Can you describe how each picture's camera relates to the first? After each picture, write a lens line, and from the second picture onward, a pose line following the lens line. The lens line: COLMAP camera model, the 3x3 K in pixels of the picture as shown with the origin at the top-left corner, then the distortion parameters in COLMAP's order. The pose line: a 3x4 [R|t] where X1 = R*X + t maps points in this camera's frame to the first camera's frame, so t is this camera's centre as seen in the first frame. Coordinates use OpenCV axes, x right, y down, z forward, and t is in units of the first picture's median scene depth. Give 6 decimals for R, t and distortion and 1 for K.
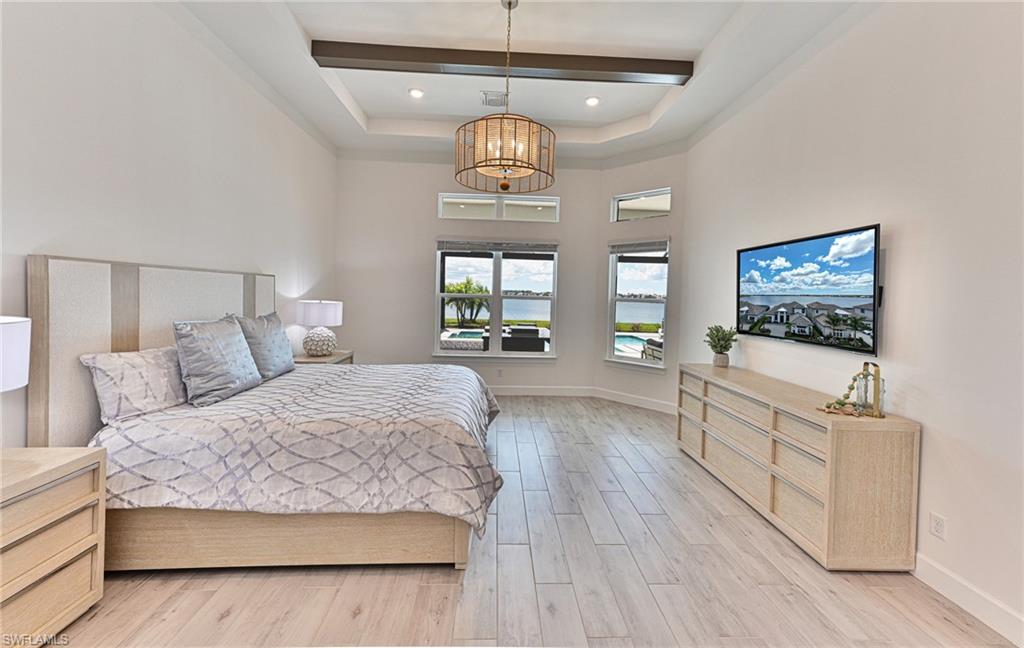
lens RADIAL K [[435.8, 0, 558.9], [0, 435.8, 284.9], [0, 0, 1]] dist [0.021810, 0.000508]
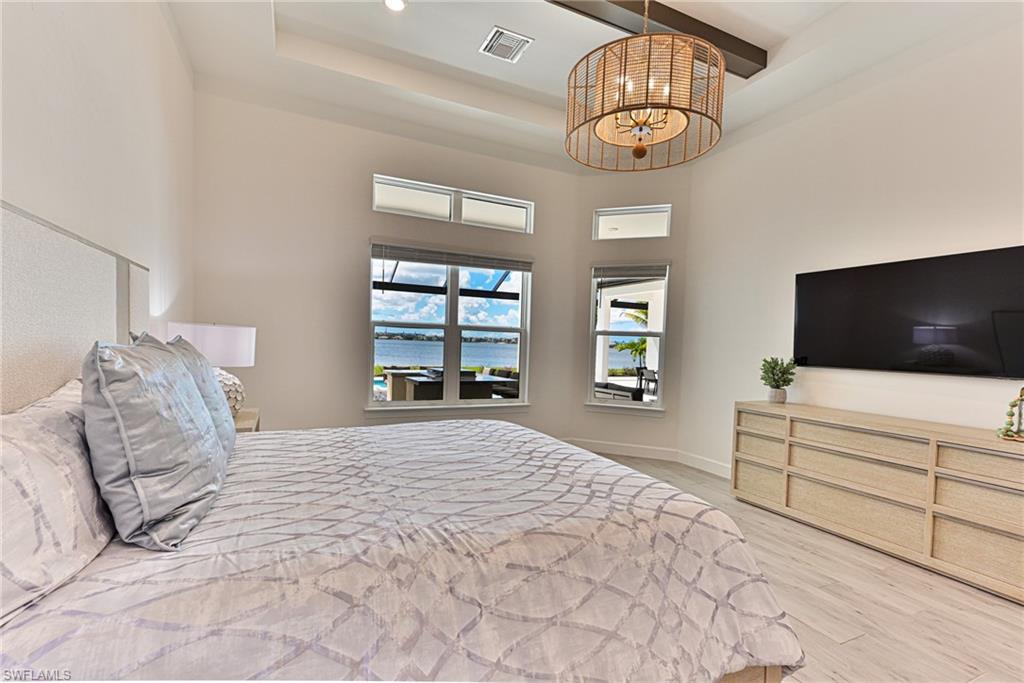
lens RADIAL K [[454.2, 0, 512.1], [0, 454.2, 343.6], [0, 0, 1]] dist [0.013390, 0.000321]
pose [[0.916795, 0.006187, 0.399309, -0.667428], [-0.016886, 0.999586, 0.023281, 0.067486], [-0.399000, -0.028087, 0.916521, 0.470369]]
